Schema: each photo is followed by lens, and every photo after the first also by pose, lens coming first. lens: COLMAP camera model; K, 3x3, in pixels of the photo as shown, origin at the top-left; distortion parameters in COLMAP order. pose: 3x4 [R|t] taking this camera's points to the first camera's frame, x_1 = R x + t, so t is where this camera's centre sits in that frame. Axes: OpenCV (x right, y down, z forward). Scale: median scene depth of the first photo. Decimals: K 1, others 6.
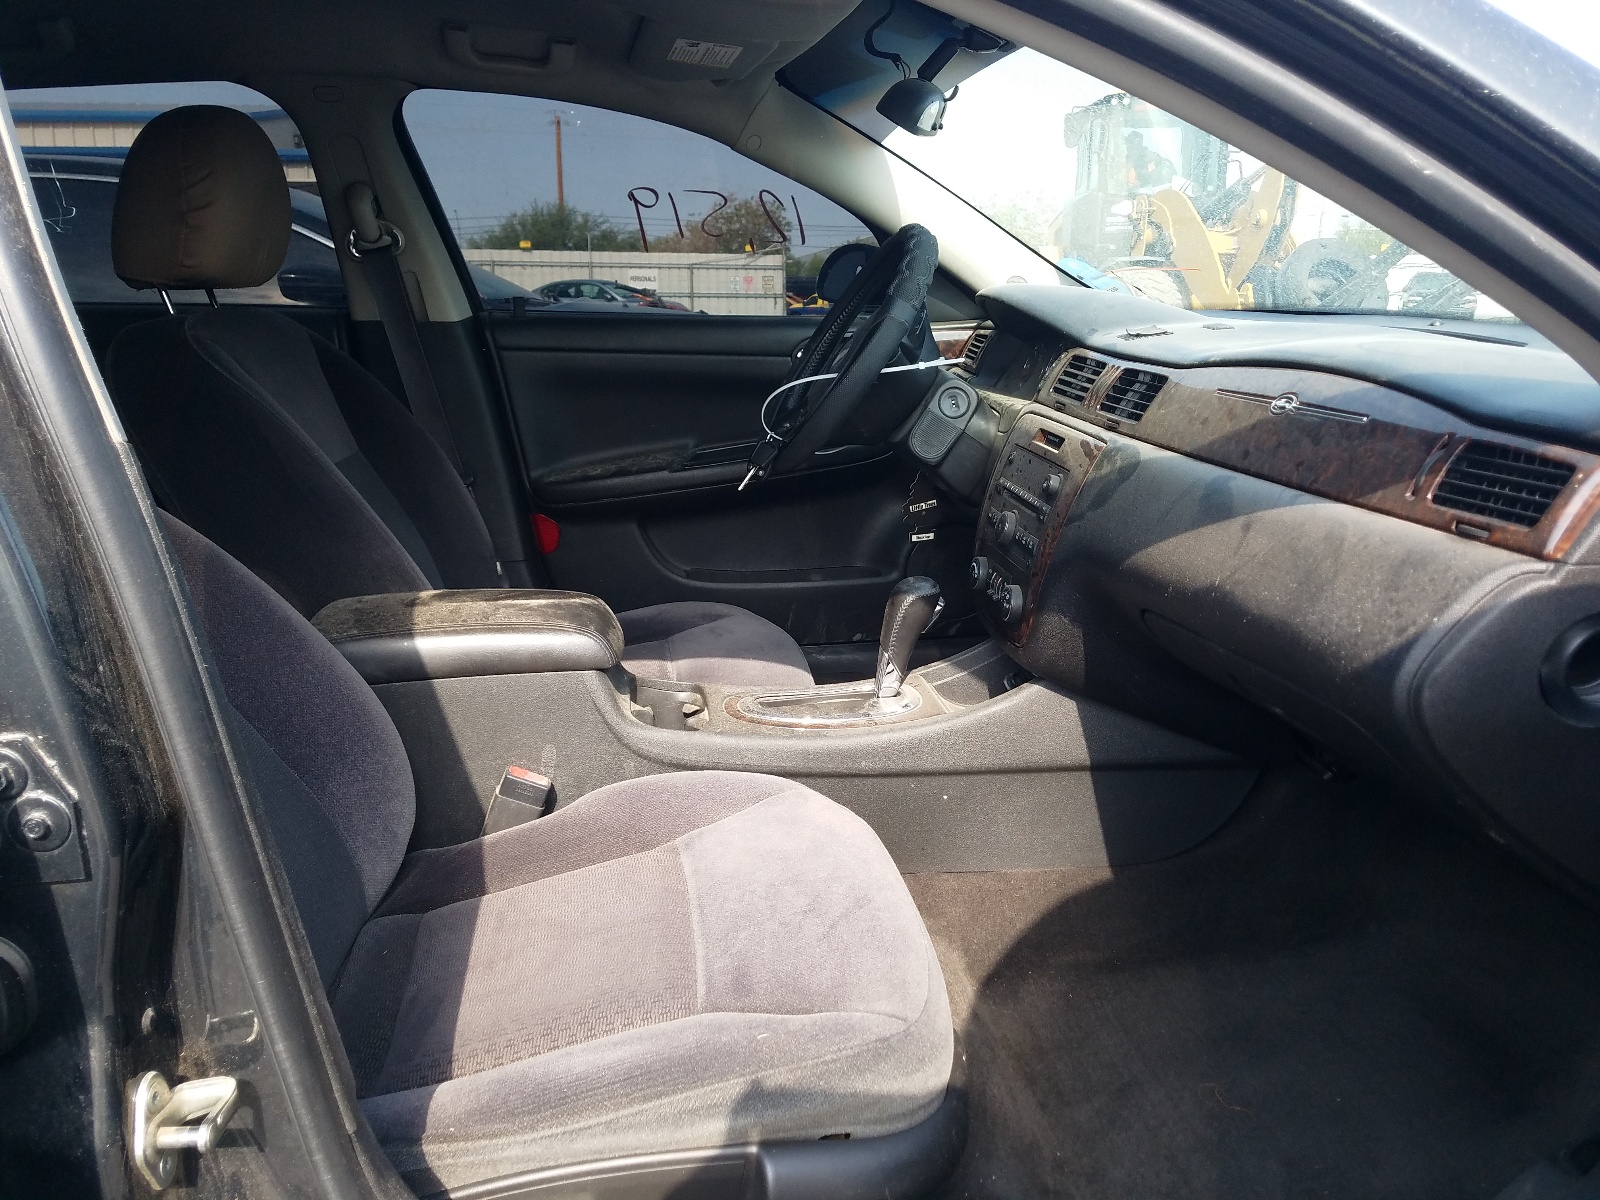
lens RADIAL K [[1219.0, 0, 800.2], [0, 1219.0, 599.0], [0, 0, 1]] dist [0.009890, 0.004219]
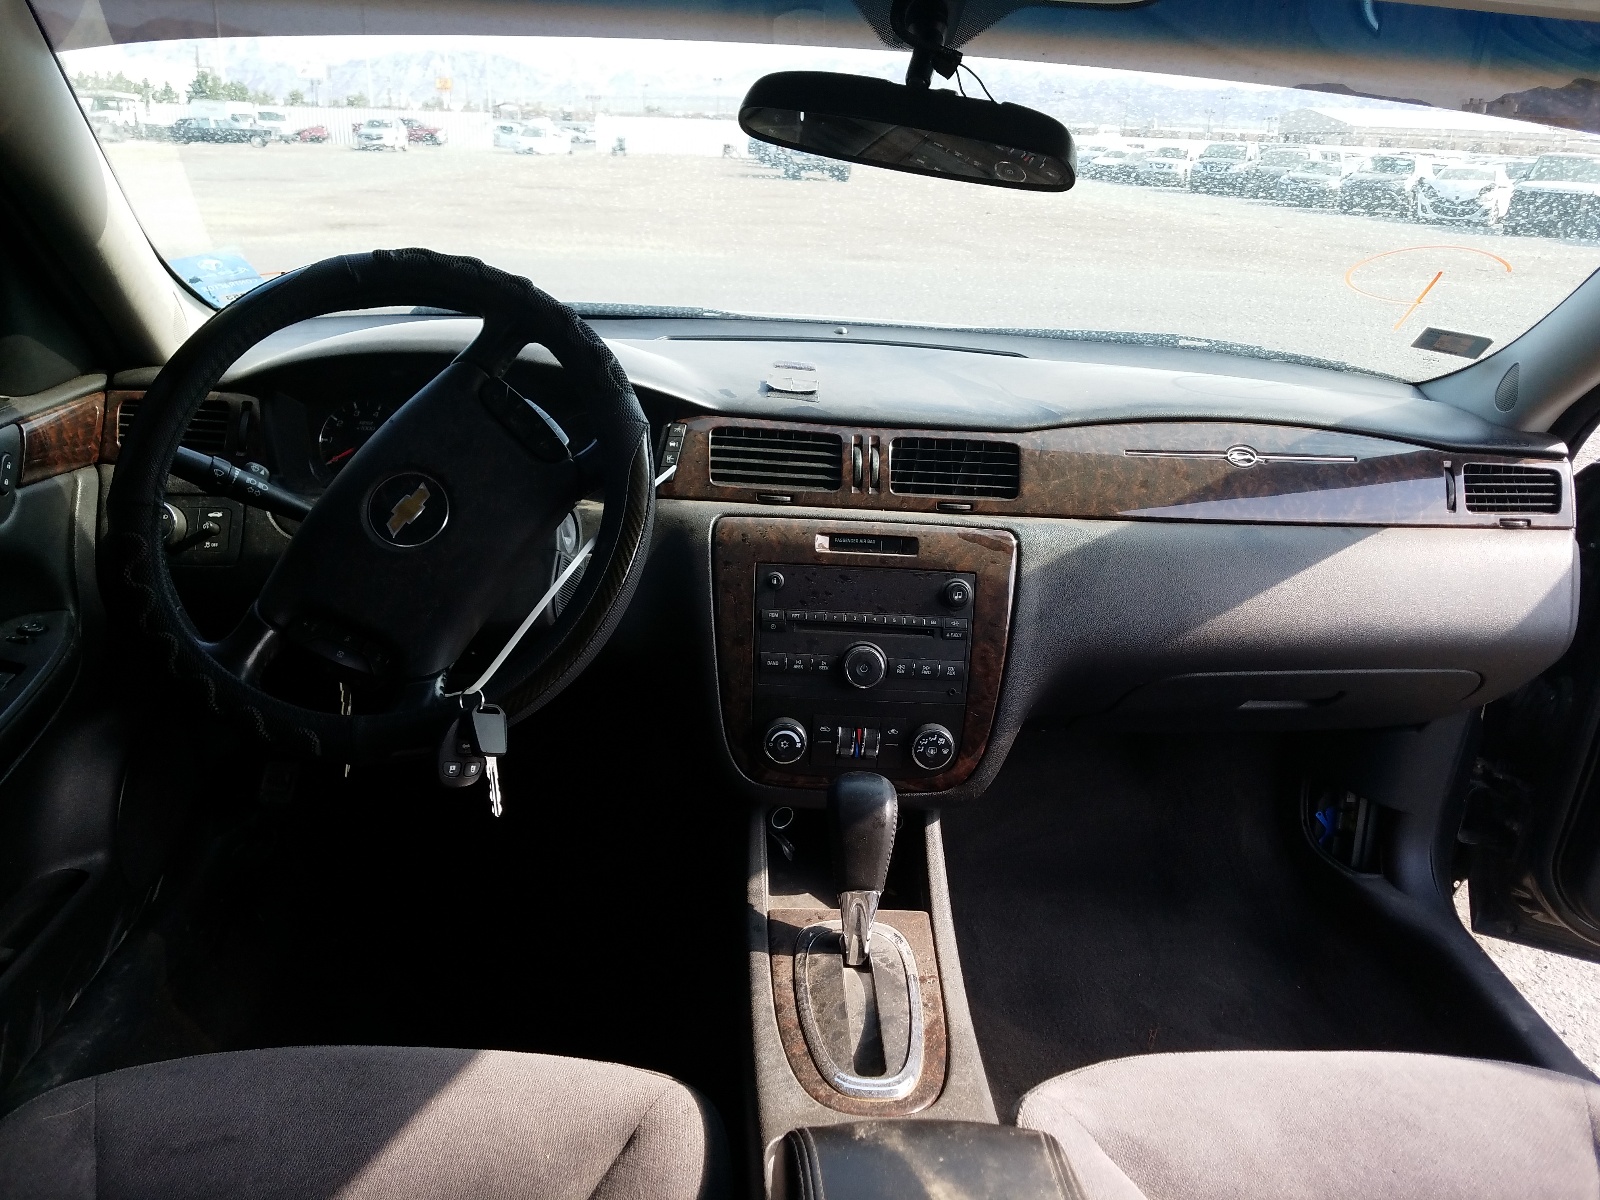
lens RADIAL K [[1219.0, 0, 800.4], [0, 1219.0, 603.9], [0, 0, 1]] dist [0.009890, 0.004219]
pose [[0.078649, -0.344716, 0.935406, -0.607083], [0.206359, 0.923619, 0.323022, -0.393638], [-0.975310, 0.167624, 0.143778, 1.023166]]
